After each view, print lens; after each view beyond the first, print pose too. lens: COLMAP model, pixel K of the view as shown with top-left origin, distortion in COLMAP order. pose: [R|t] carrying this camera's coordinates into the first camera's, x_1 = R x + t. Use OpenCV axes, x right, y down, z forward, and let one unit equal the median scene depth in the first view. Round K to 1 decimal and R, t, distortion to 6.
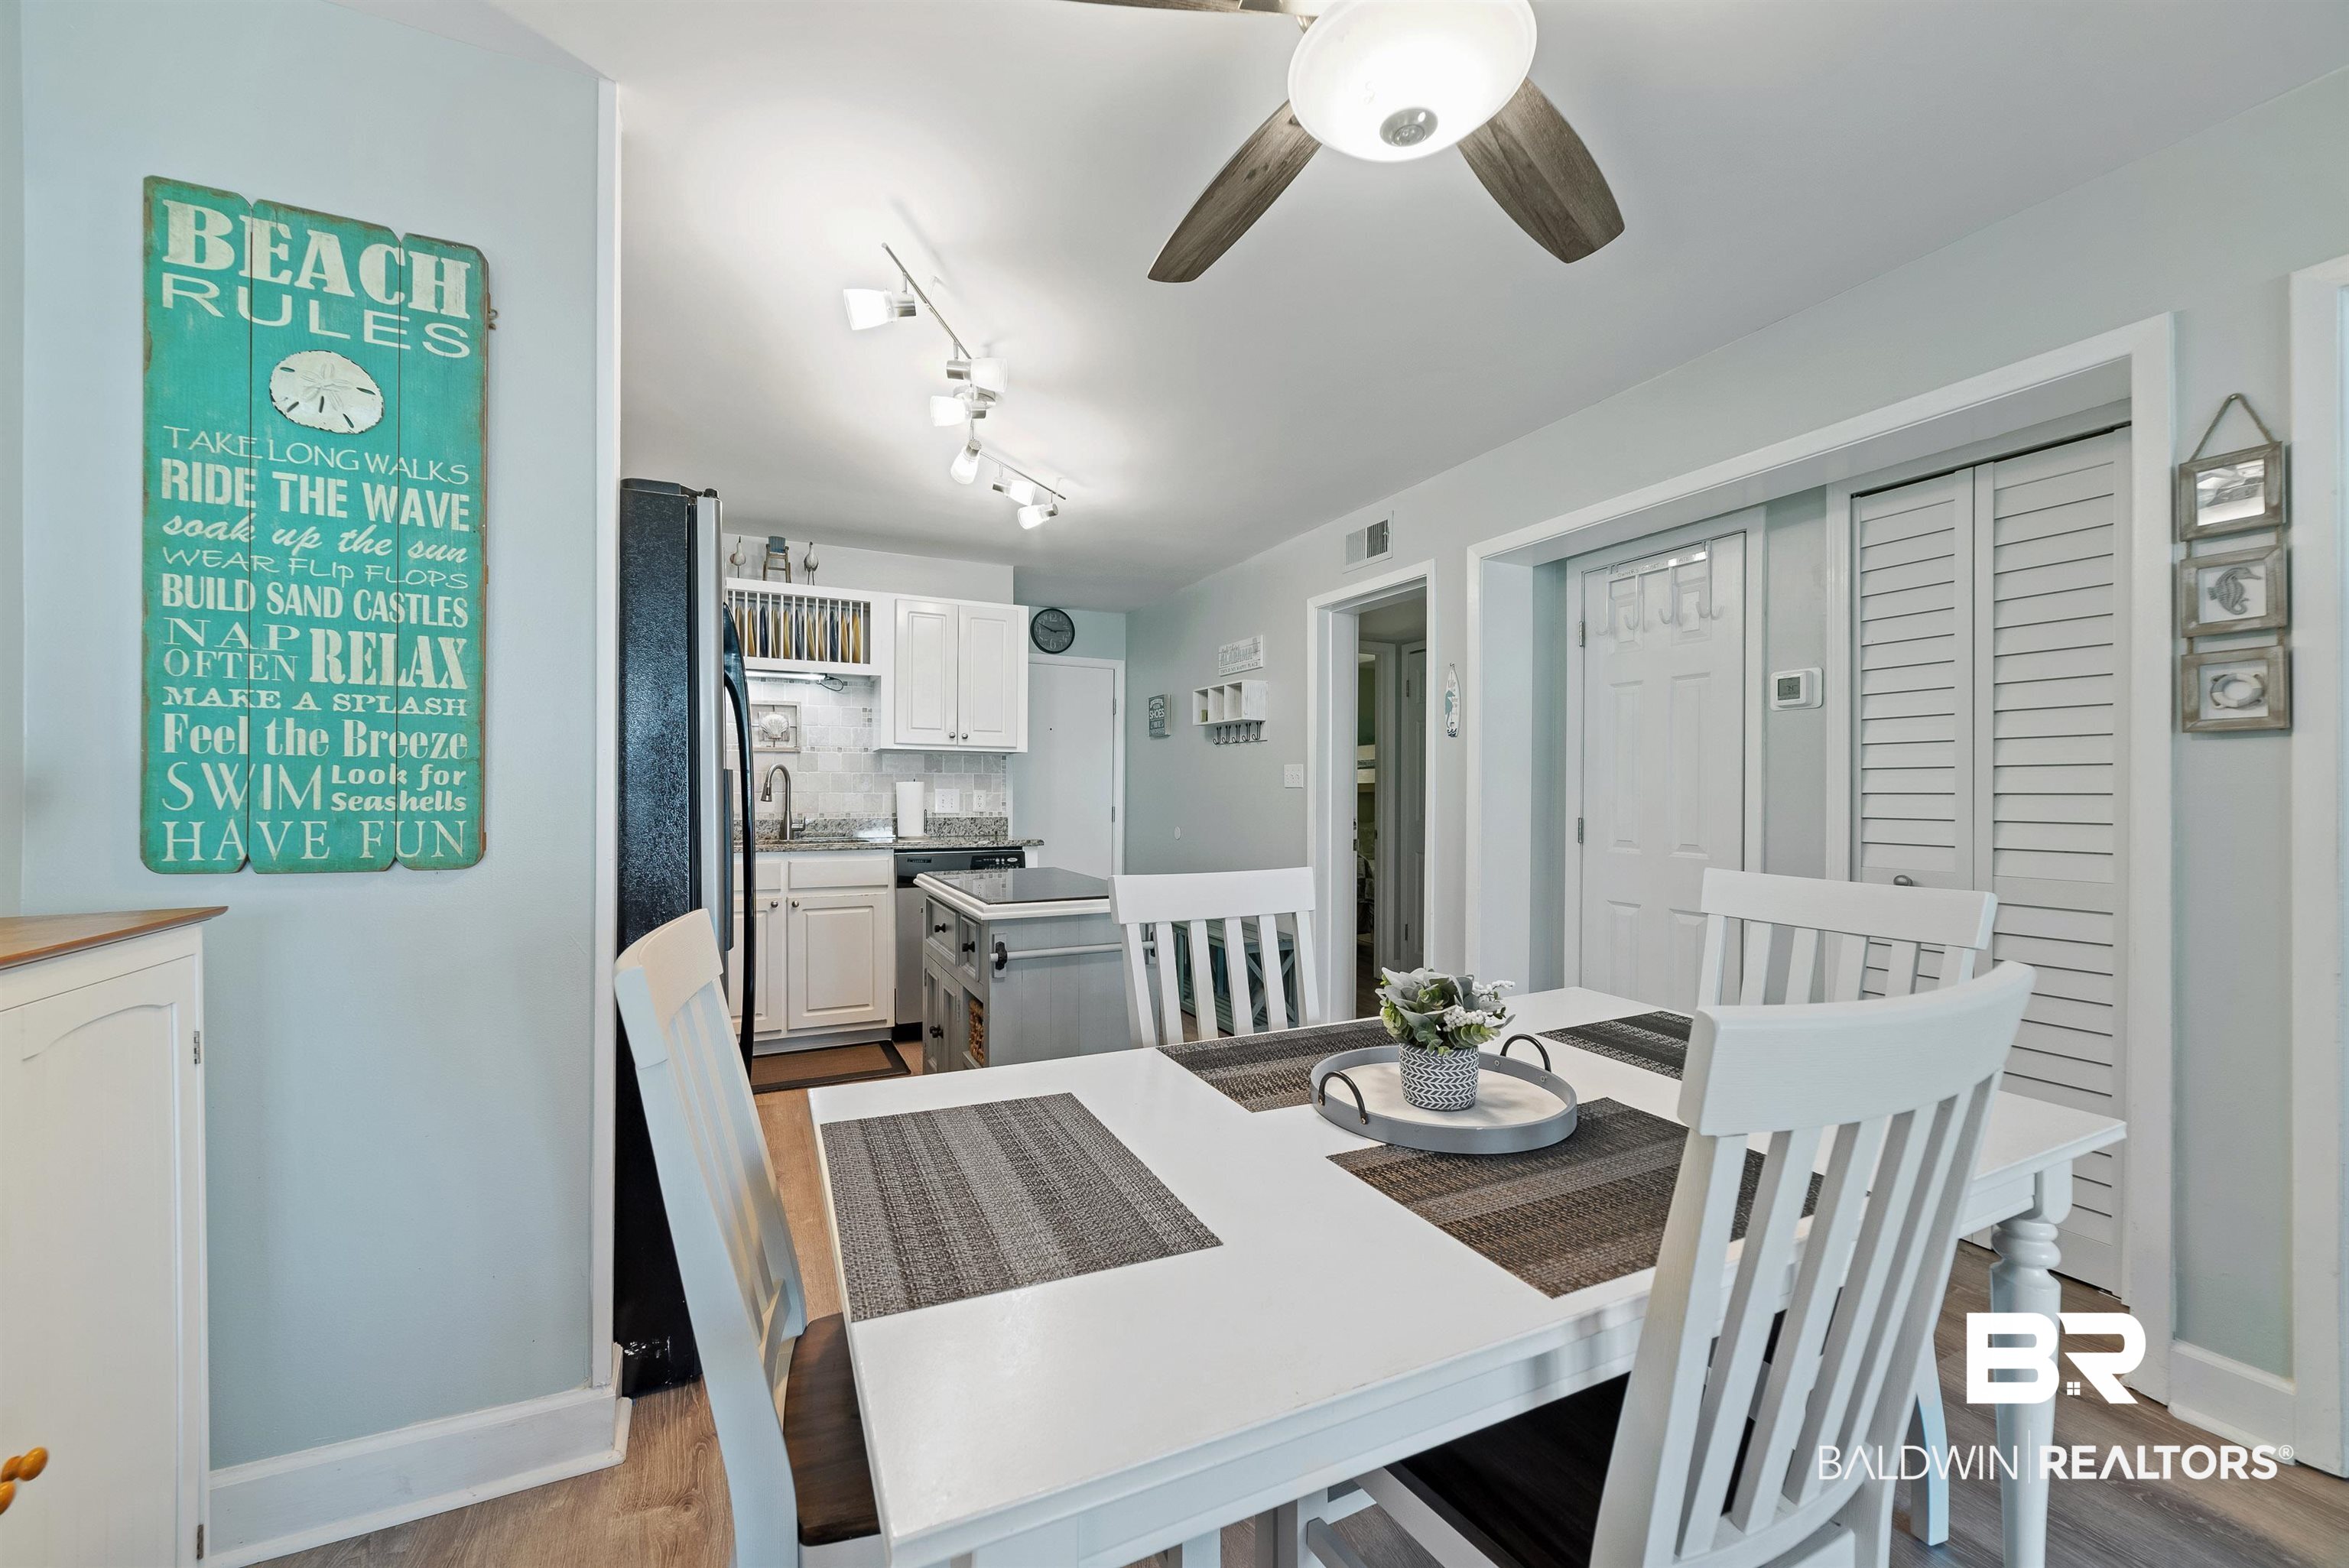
lens RADIAL K [[909.3, 0, 1175.7], [0, 909.3, 792.9], [0, 0, 1]] dist [-0.004957, 0.002230]
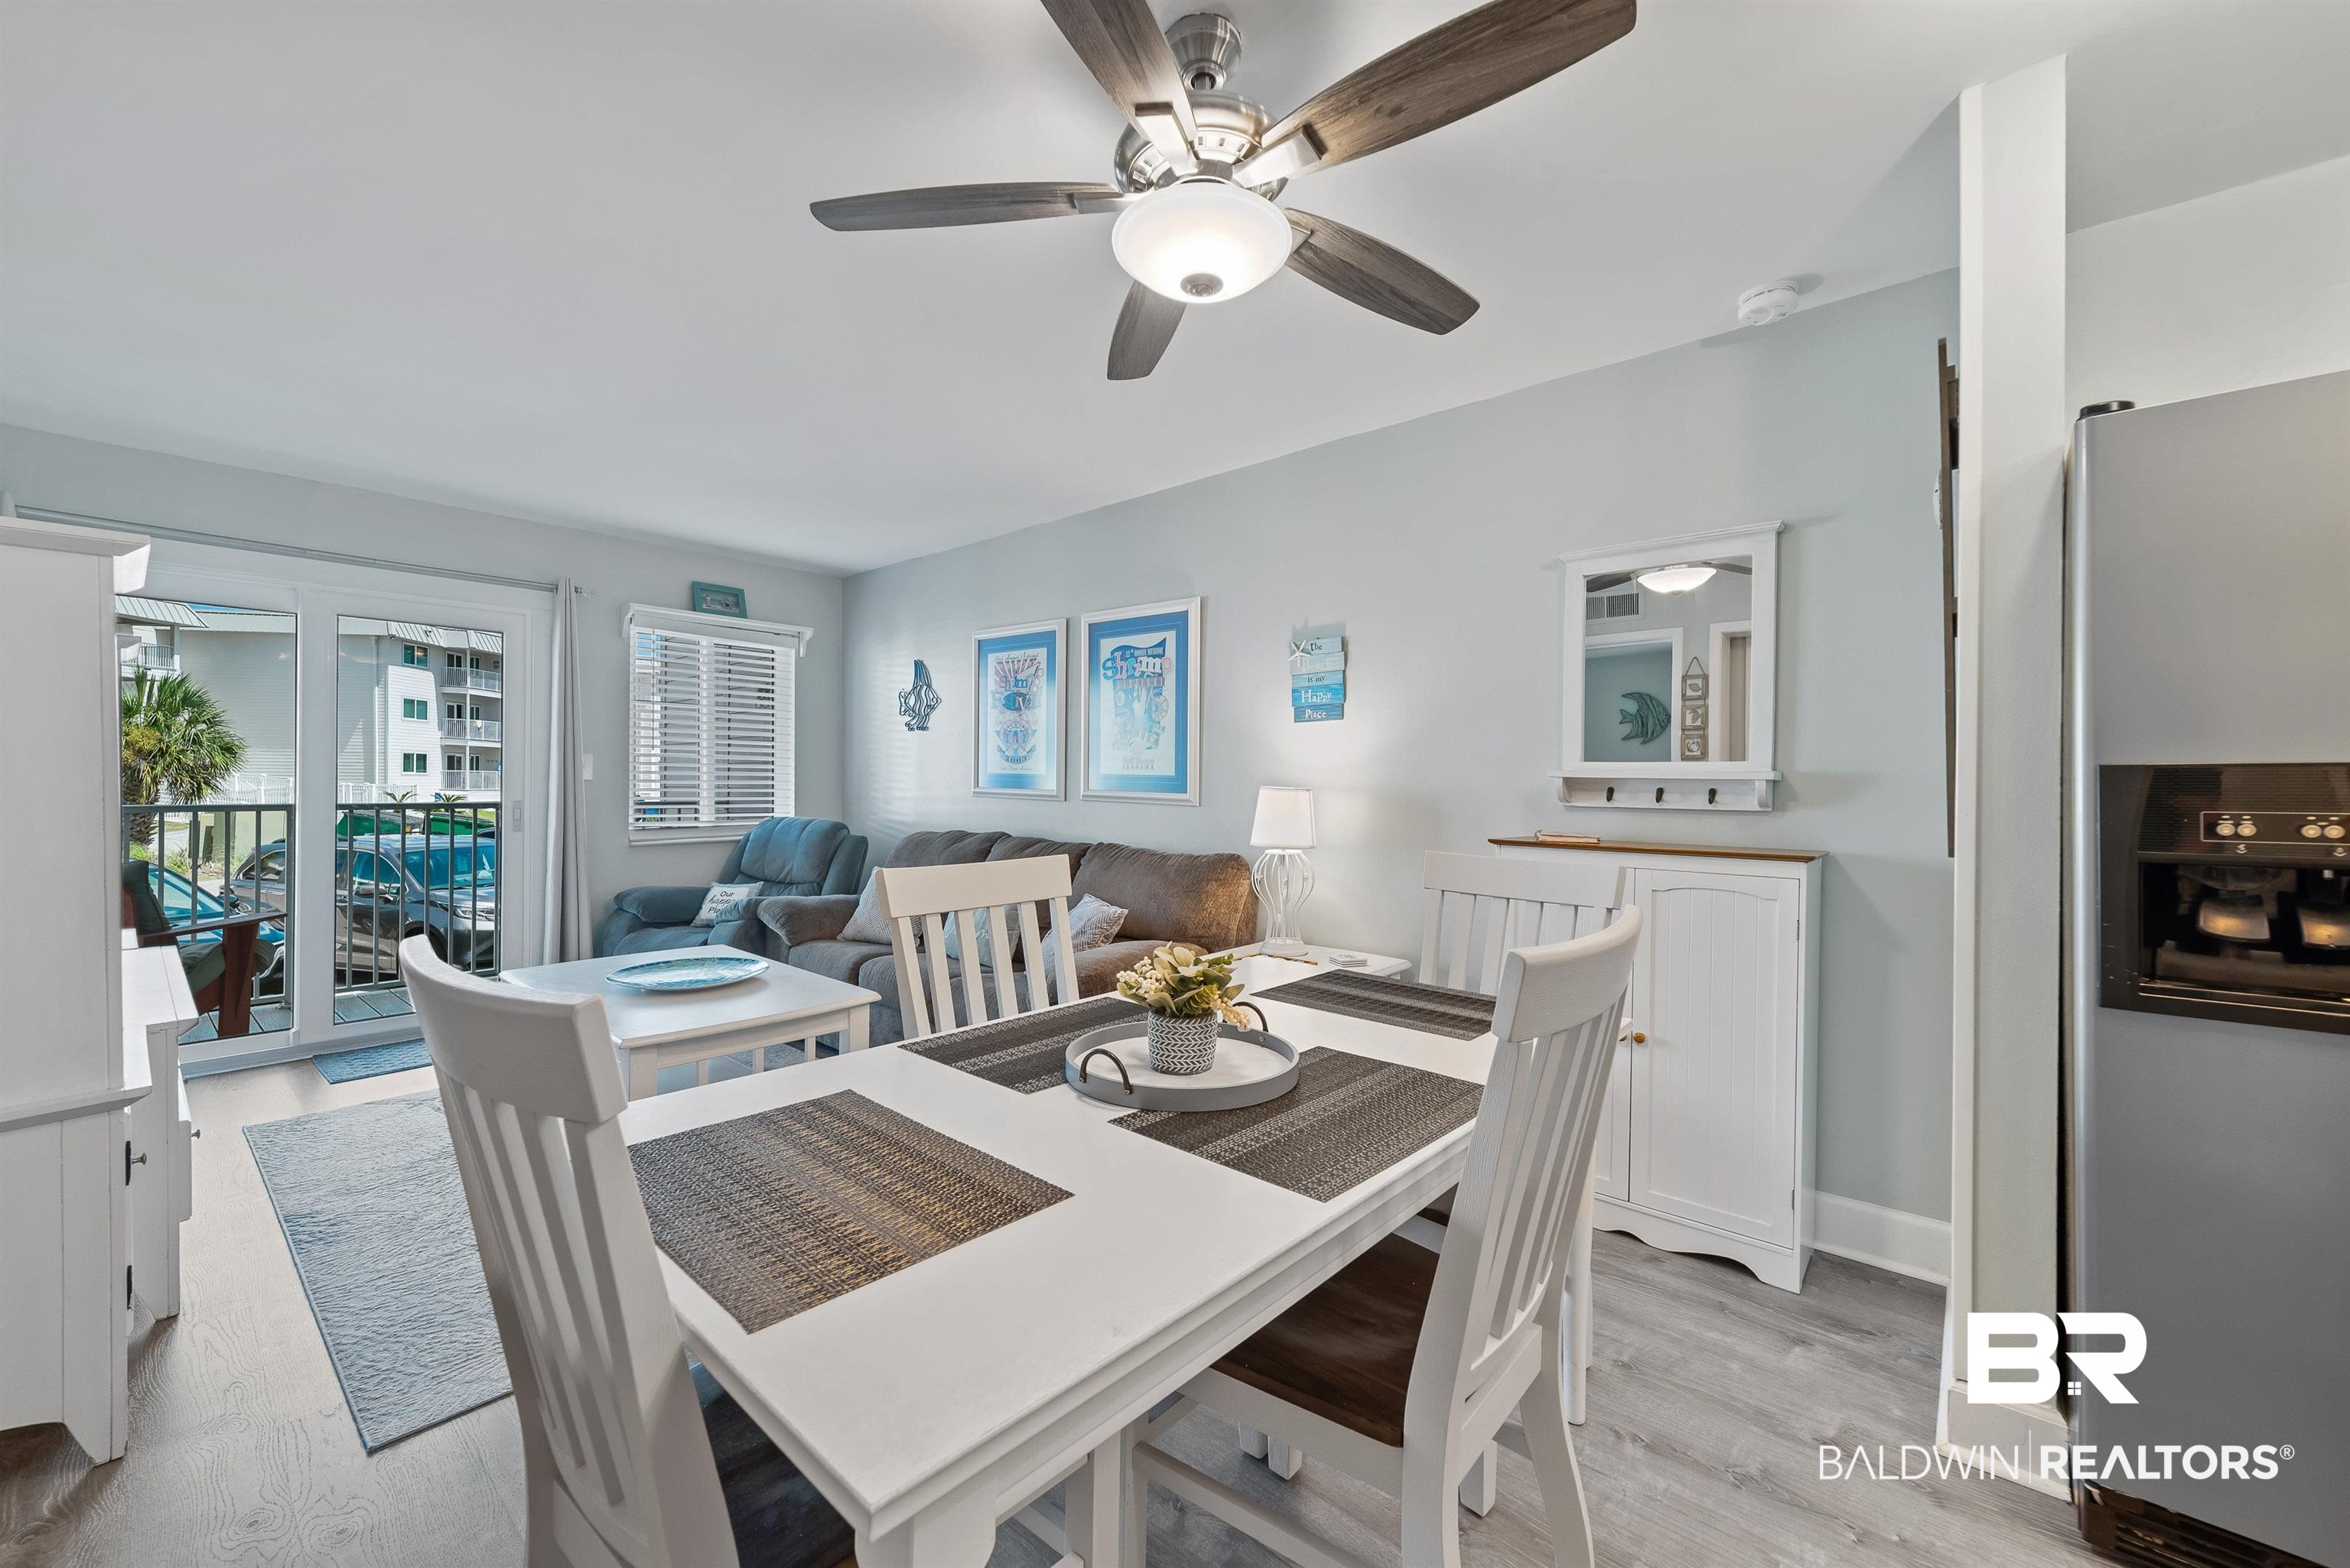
lens RADIAL K [[909.8, 0, 1179.1], [0, 909.8, 785.1], [0, 0, 1]] dist [-0.004957, 0.002230]
pose [[-0.918685, -0.008948, -0.394890, 0.565428], [-0.010731, 0.999940, 0.002307, -0.002862], [0.394846, 0.006357, -0.918725, 1.557161]]
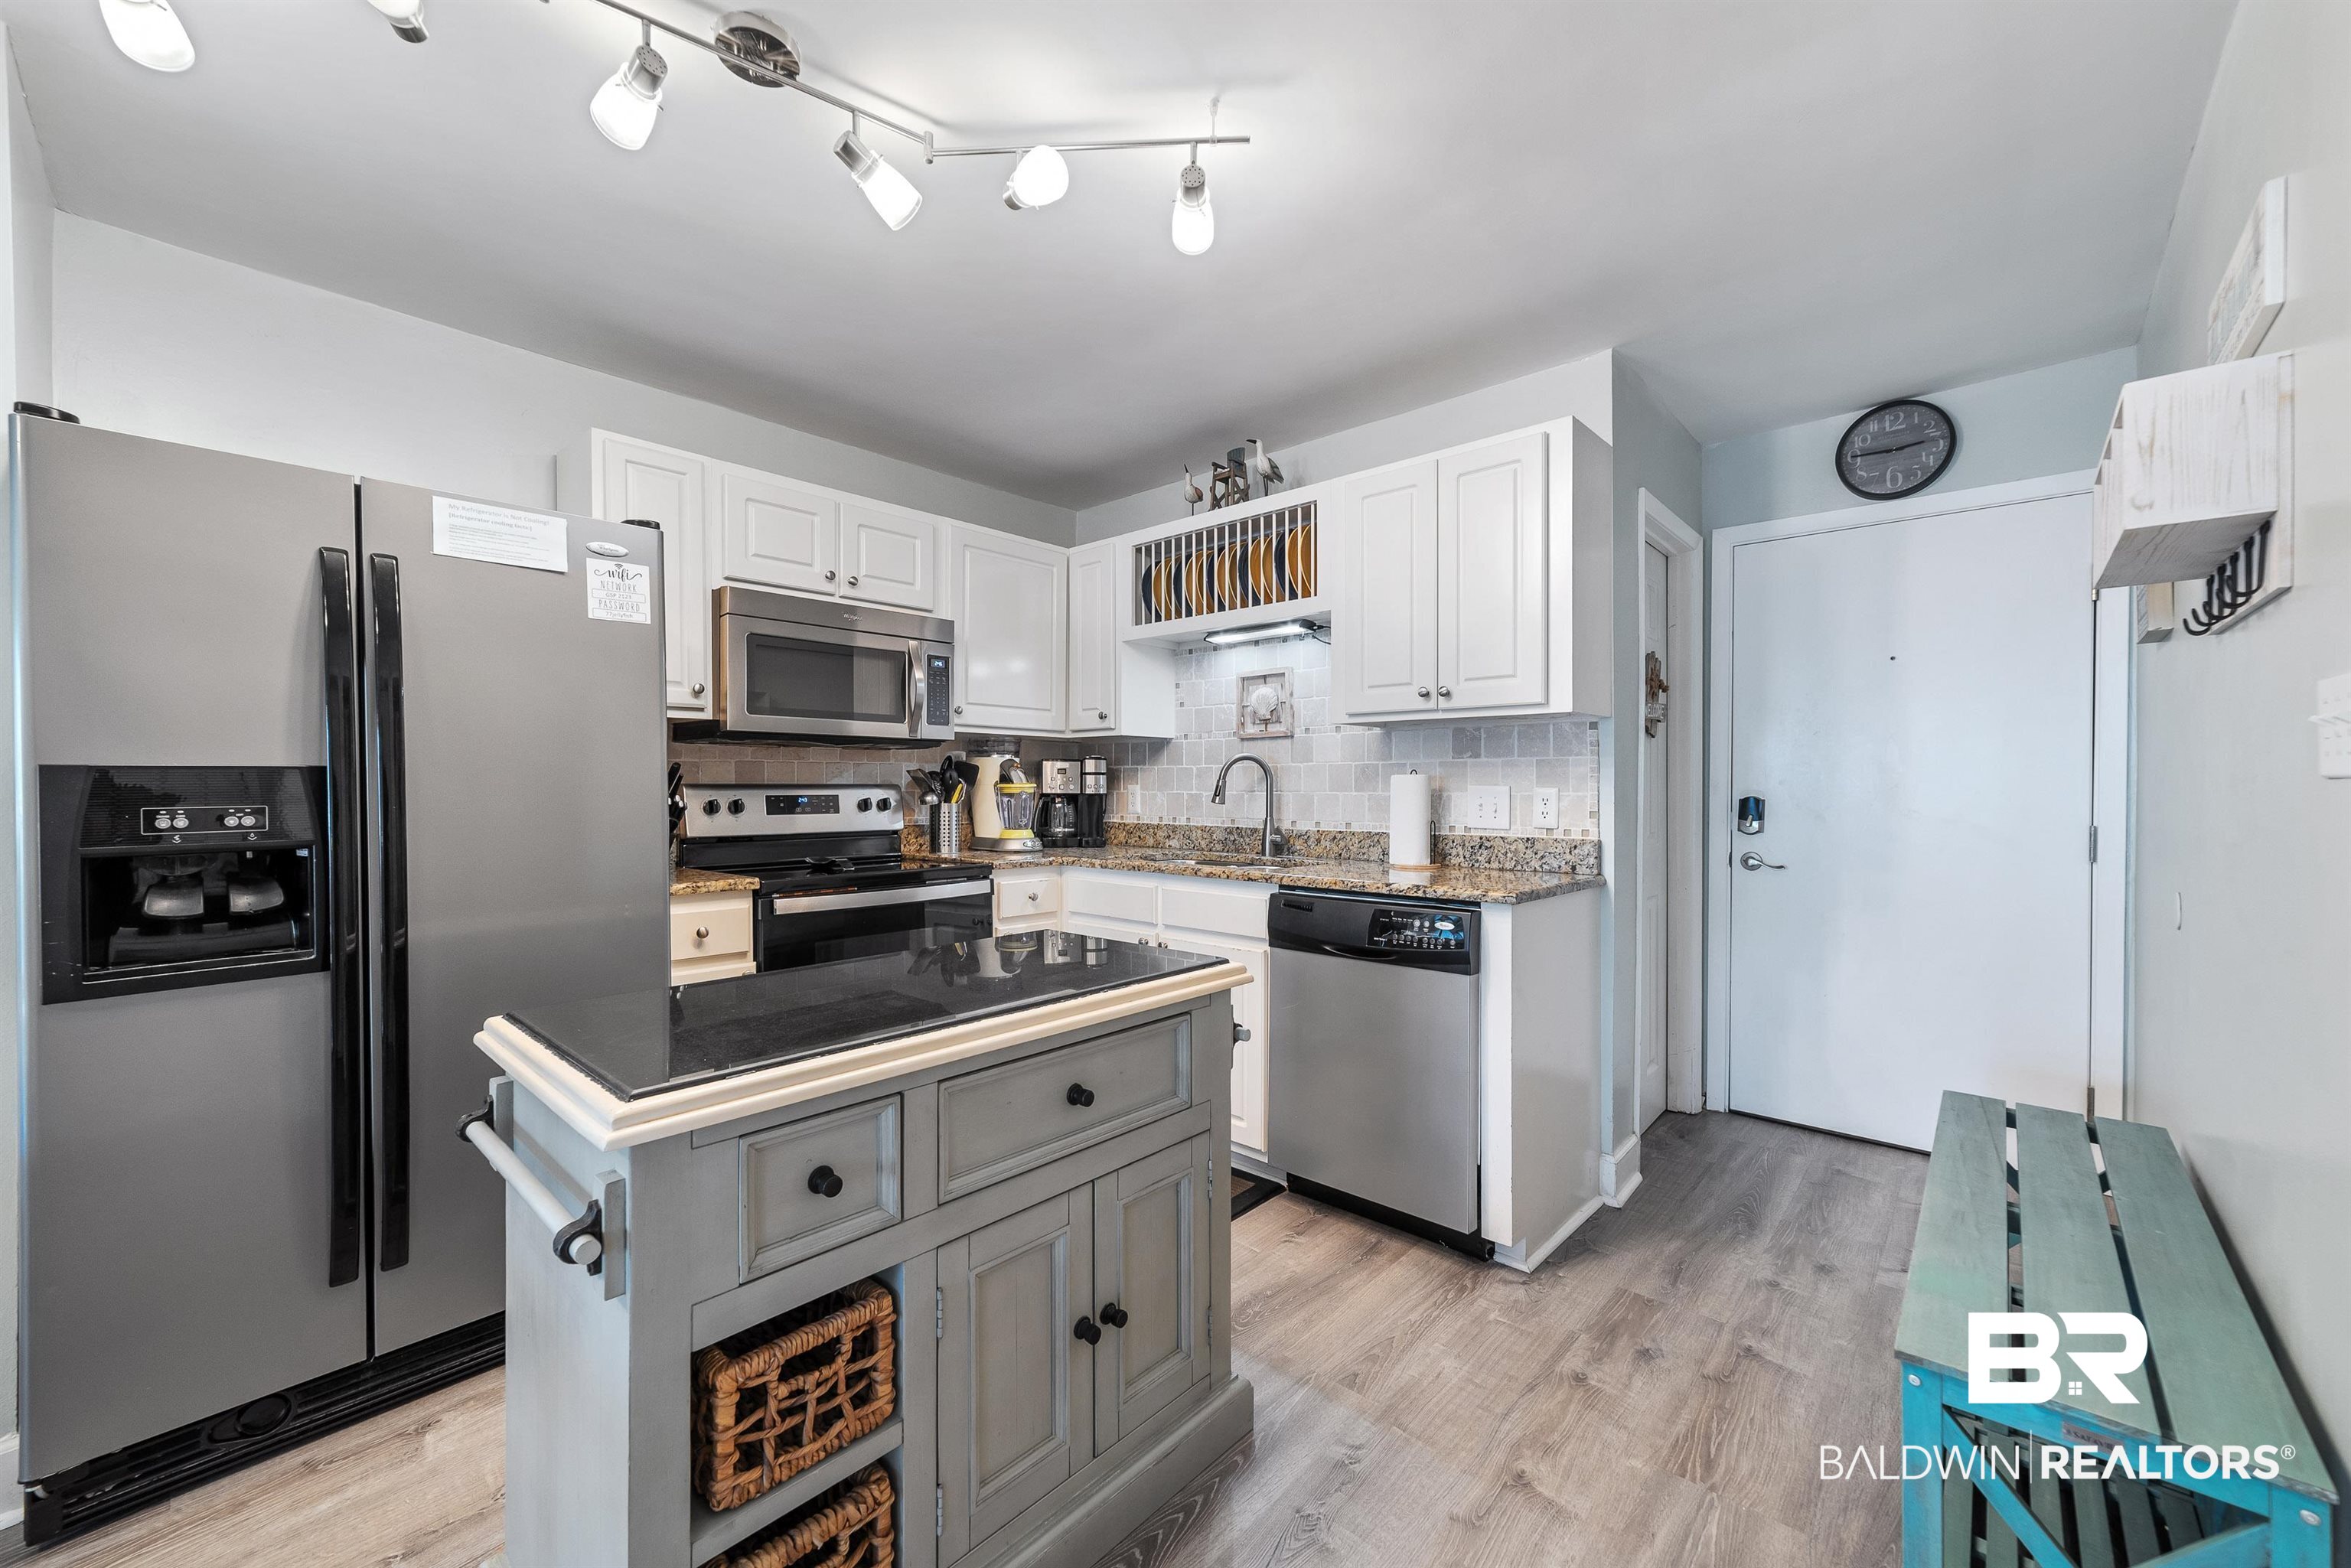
lens RADIAL K [[910.2, 0, 1186.7], [0, 910.2, 790.3], [0, 0, 1]] dist [-0.004957, 0.002230]
pose [[0.376002, 0.002008, -0.926617, 0.635943], [-0.000411, 0.999998, 0.002000, -0.007159], [0.926619, -0.000371, 0.376002, 1.783285]]
